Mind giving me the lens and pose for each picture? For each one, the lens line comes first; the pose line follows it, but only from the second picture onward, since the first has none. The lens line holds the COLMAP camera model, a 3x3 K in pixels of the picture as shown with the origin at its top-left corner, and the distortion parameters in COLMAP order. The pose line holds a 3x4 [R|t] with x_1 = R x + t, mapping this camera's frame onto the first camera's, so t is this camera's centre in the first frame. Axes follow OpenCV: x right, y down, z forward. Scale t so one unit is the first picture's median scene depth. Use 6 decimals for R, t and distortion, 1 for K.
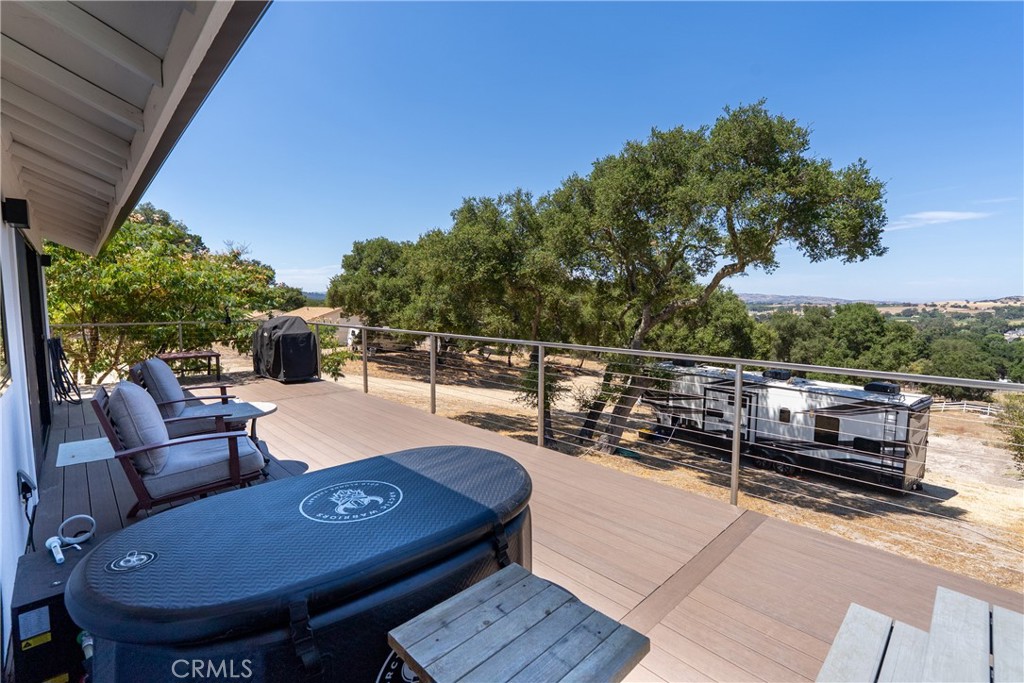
lens RADIAL K [[463.2, 0, 515.4], [0, 463.2, 334.6], [0, 0, 1]] dist [0.000732, 0.000446]
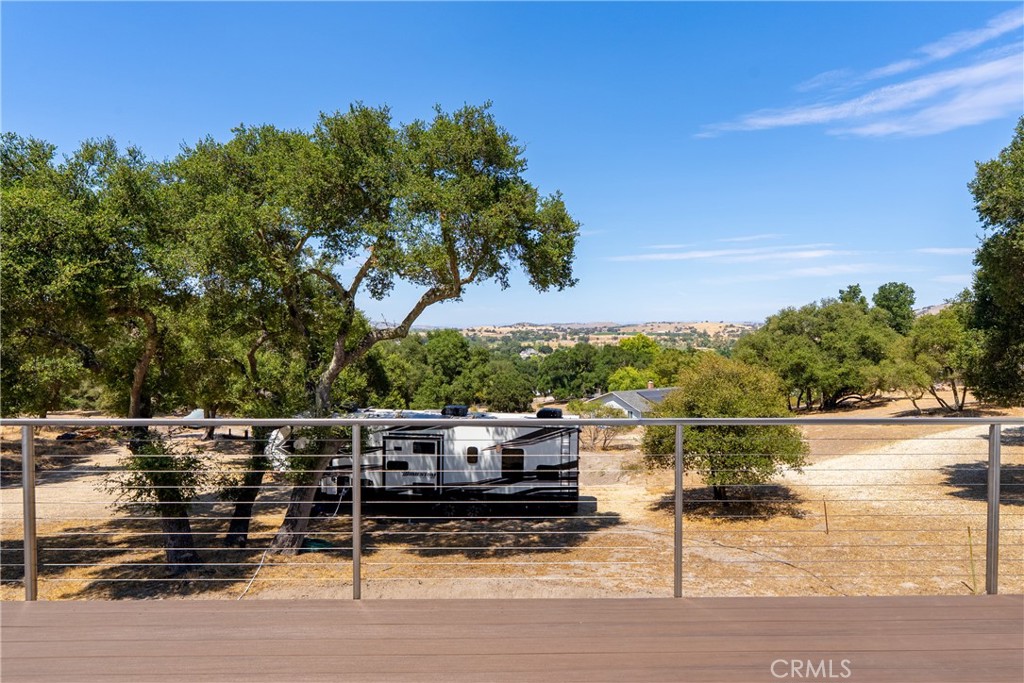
lens RADIAL K [[556.6, 0, 514.3], [0, 556.6, 330.9], [0, 0, 1]] dist [-0.006024, -0.000624]
pose [[0.689792, -0.005817, 0.723984, -0.148349], [0.052243, 0.997761, -0.041759, -0.018615], [-0.722120, 0.066628, 0.688552, 0.166912]]
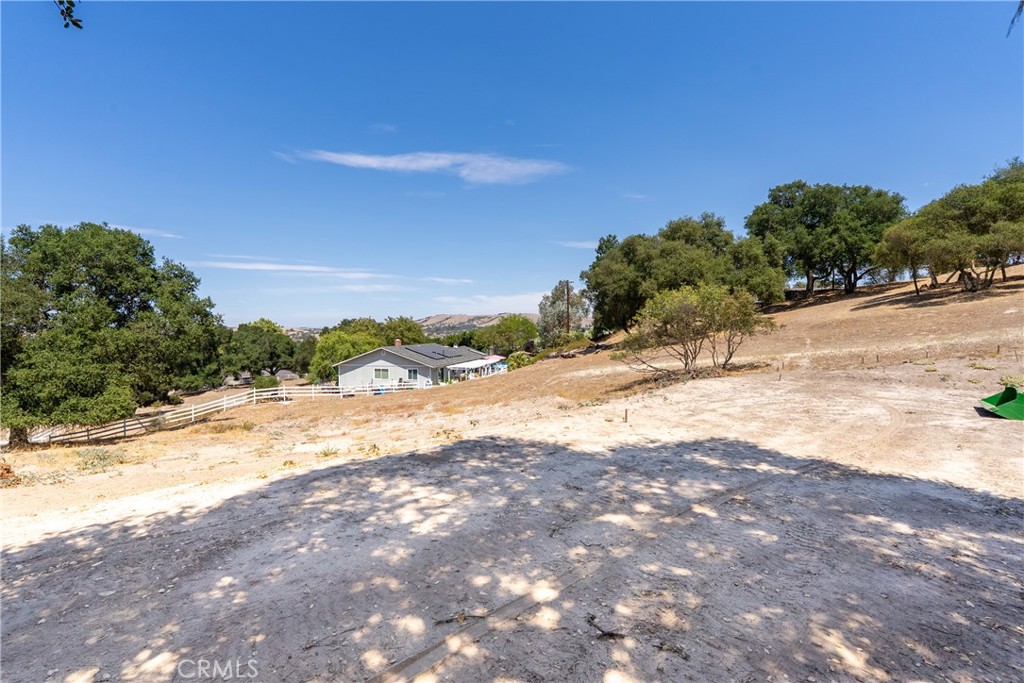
lens RADIAL K [[463.2, 0, 515.4], [0, 463.2, 334.6], [0, 0, 1]] dist [0.000732, 0.000446]
pose [[-0.072540, -0.005873, 0.997348, 0.743851], [0.074221, 0.997178, 0.011270, 0.258789], [-0.994600, 0.074842, -0.071899, 1.991698]]
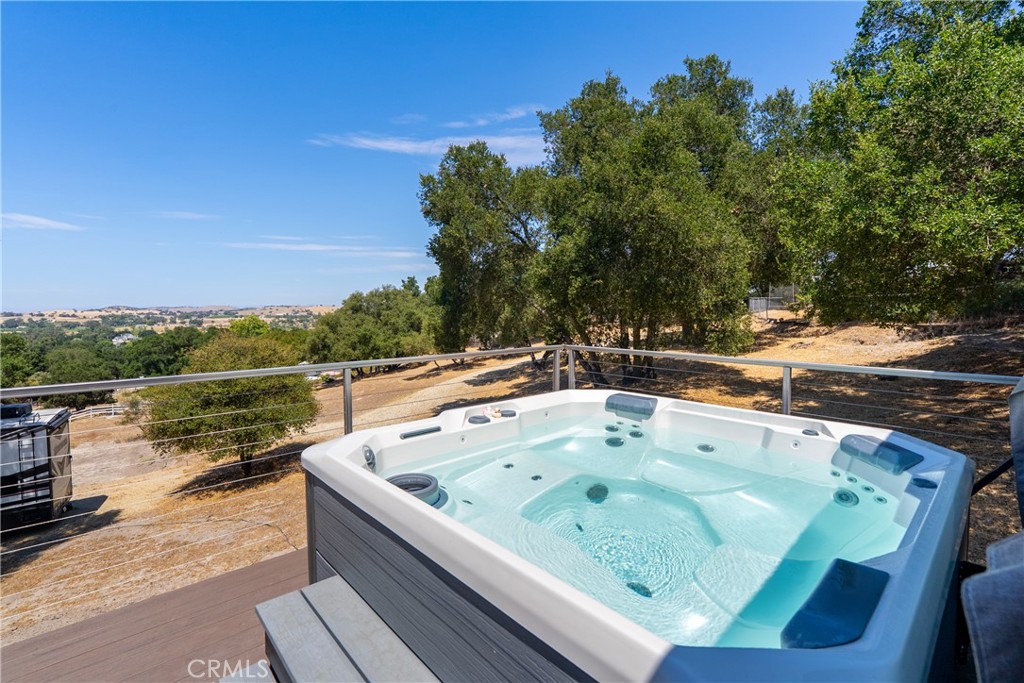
lens RADIAL K [[460.7, 0, 508.7], [0, 460.7, 344.2], [0, 0, 1]] dist [0.000623, 0.000309]
pose [[0.045681, -0.076793, 0.996000, 0.013771], [0.075539, 0.994452, 0.073209, 0.002639], [-0.996096, 0.071892, 0.051229, 0.045989]]
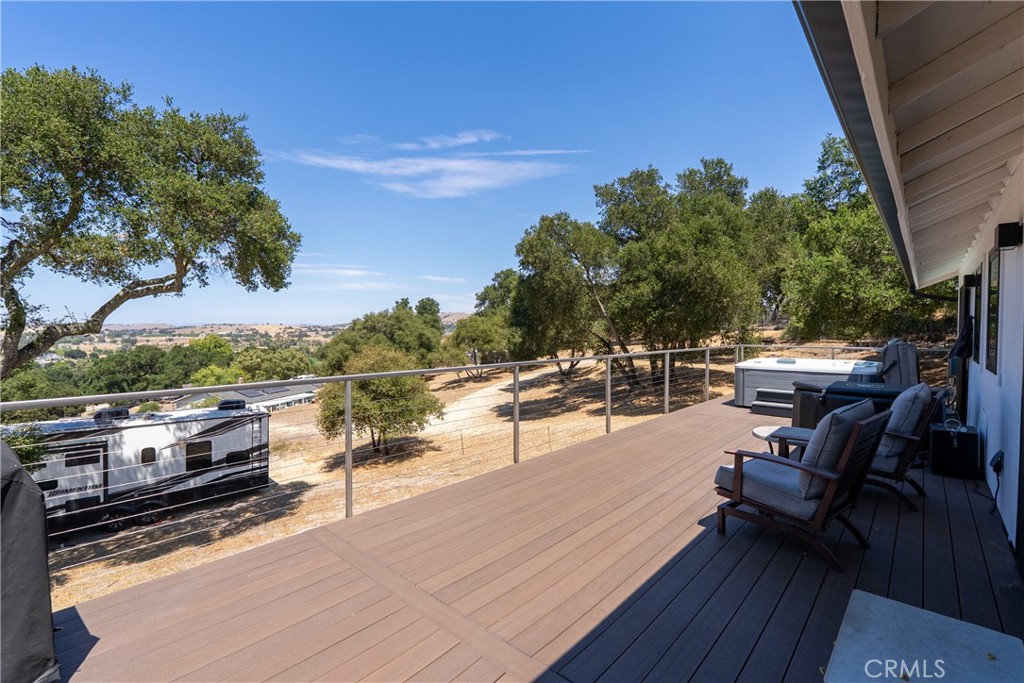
lens RADIAL K [[459.7, 0, 506.1], [0, 459.7, 343.8], [0, 0, 1]] dist [0.002149, 0.000073]
pose [[-0.054018, -0.033141, 0.997990, -0.308567], [0.070852, 0.996803, 0.036936, -0.021240], [-0.996023, 0.072705, -0.051497, 0.346707]]
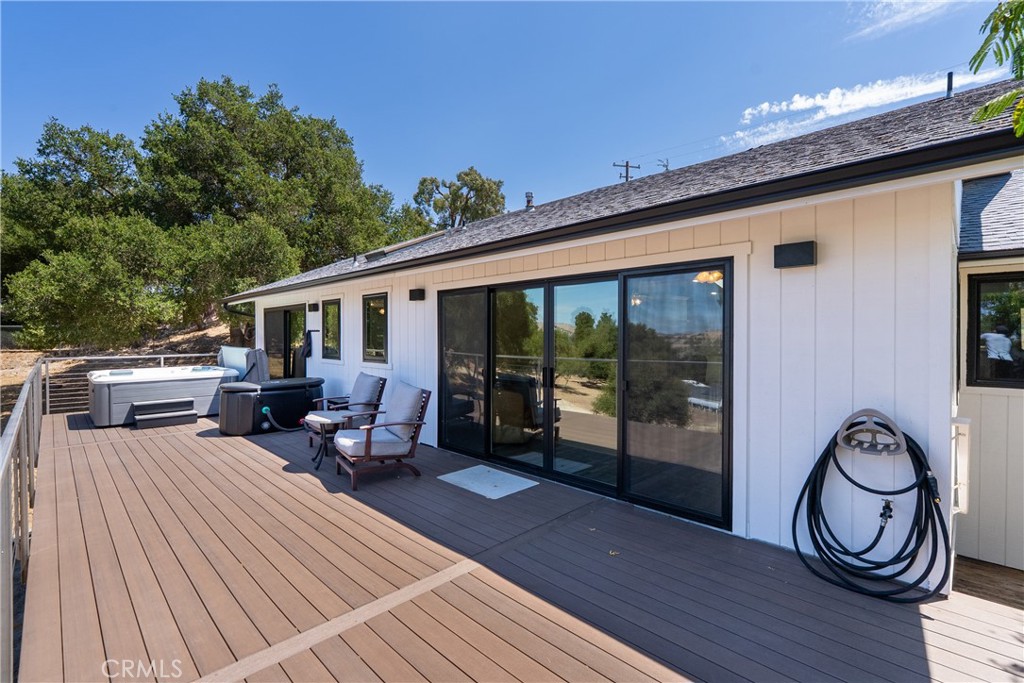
lens RADIAL K [[463.2, 0, 515.4], [0, 463.2, 334.6], [0, 0, 1]] dist [0.000732, 0.000446]
pose [[-0.999987, 0.001635, -0.004888, -0.230801], [0.001267, 0.997242, 0.074209, -0.035405], [0.004996, 0.074202, -0.997231, 0.486322]]
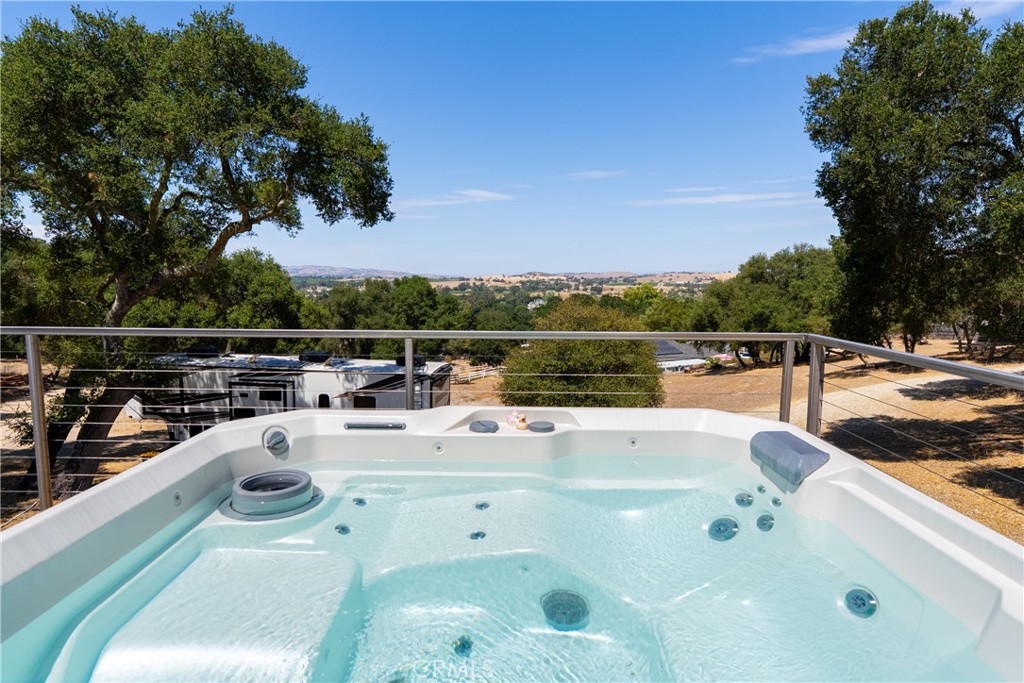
lens RADIAL K [[585.6, 0, 514.8], [0, 585.6, 342.3], [0, 0, 1]] dist [-0.008247, -0.002256]
pose [[0.704442, -0.075855, 0.705697, 0.068861], [0.045116, 0.997047, 0.062136, 0.009968], [-0.708327, -0.011933, 0.705784, -0.023715]]
